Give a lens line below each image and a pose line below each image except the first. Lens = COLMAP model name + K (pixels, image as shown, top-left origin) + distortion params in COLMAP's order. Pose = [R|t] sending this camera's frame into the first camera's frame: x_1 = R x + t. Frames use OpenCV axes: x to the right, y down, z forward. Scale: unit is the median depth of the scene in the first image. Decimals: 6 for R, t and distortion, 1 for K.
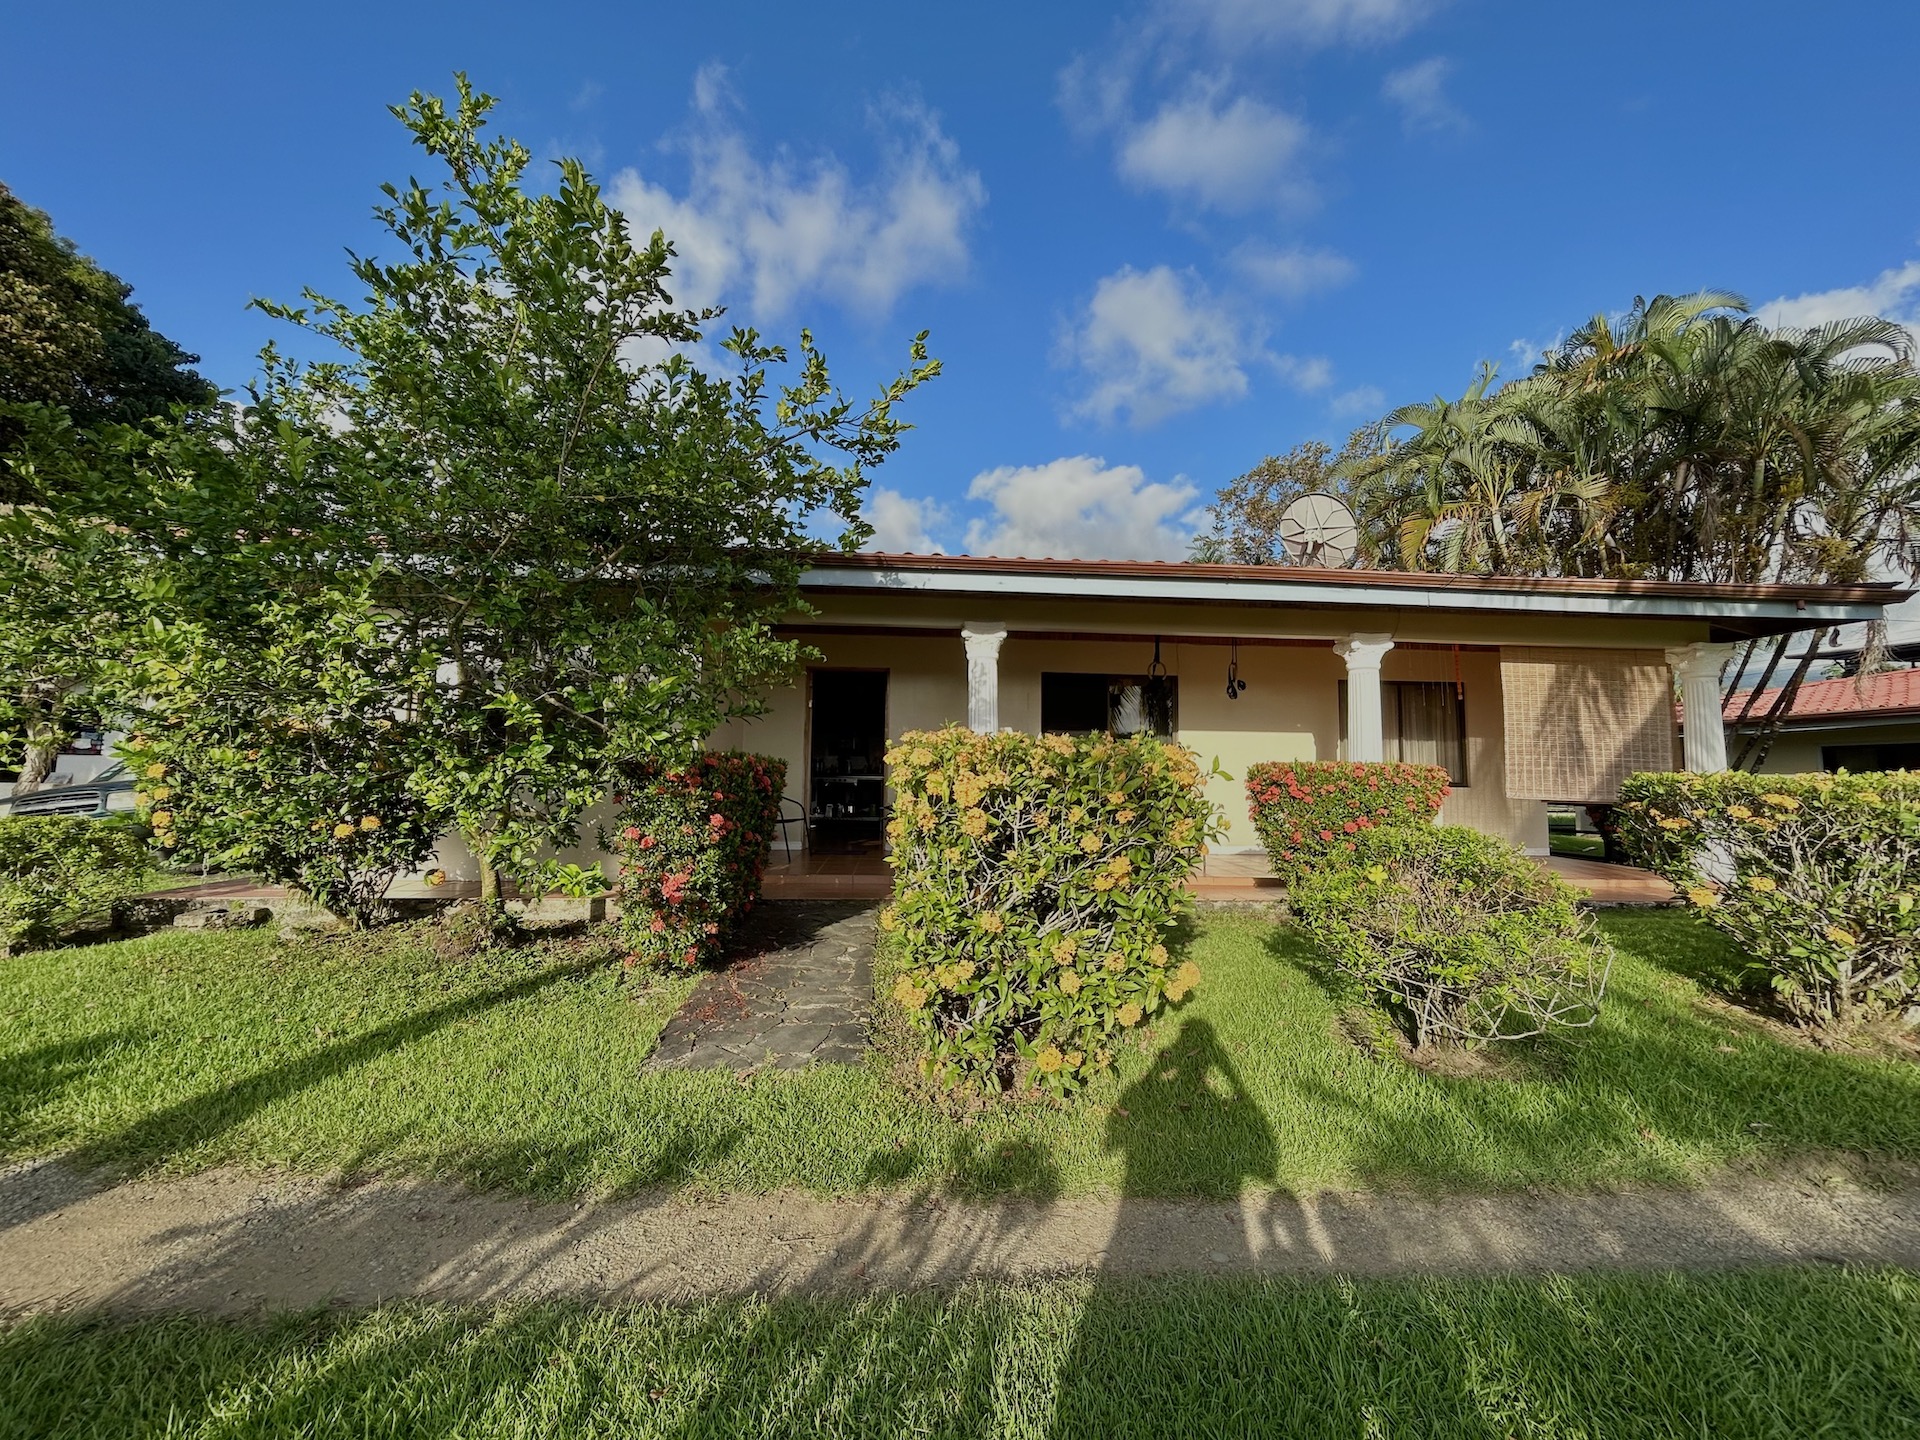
lens RADIAL K [[778.1, 0, 953.2], [0, 778.1, 713.5], [0, 0, 1]] dist [-0.001662, -0.000255]
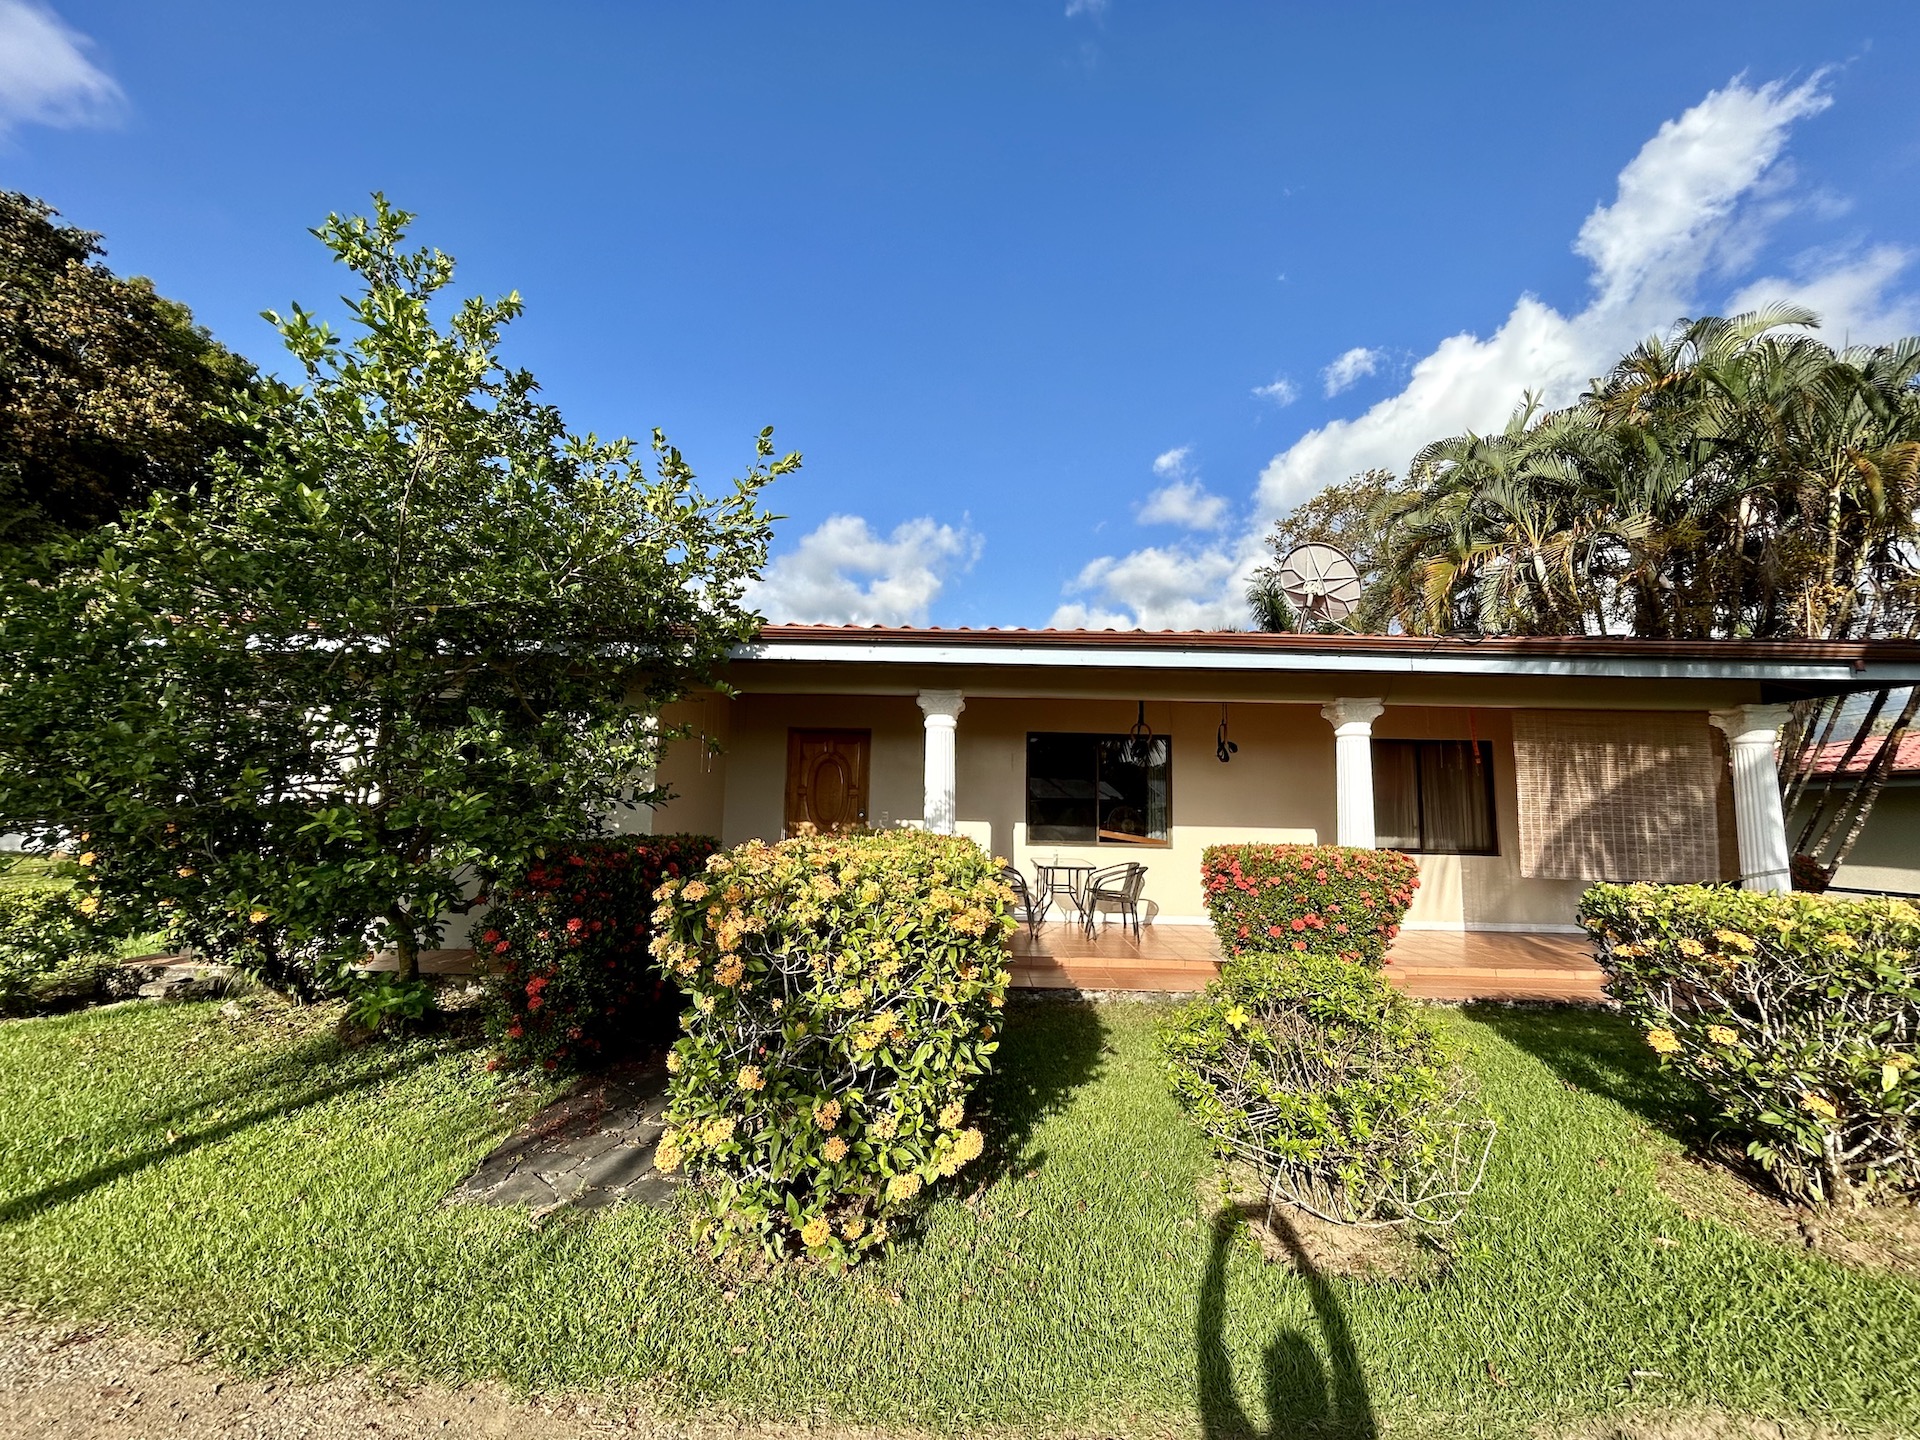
lens RADIAL K [[777.7, 0, 956.1], [0, 777.7, 711.5], [0, 0, 1]] dist [-0.001570, 0.000099]
pose [[0.995825, -0.003972, -0.091198, 0.145988], [0.000251, 0.999168, -0.040773, -0.050024], [0.091284, 0.040579, 0.994998, 0.033504]]
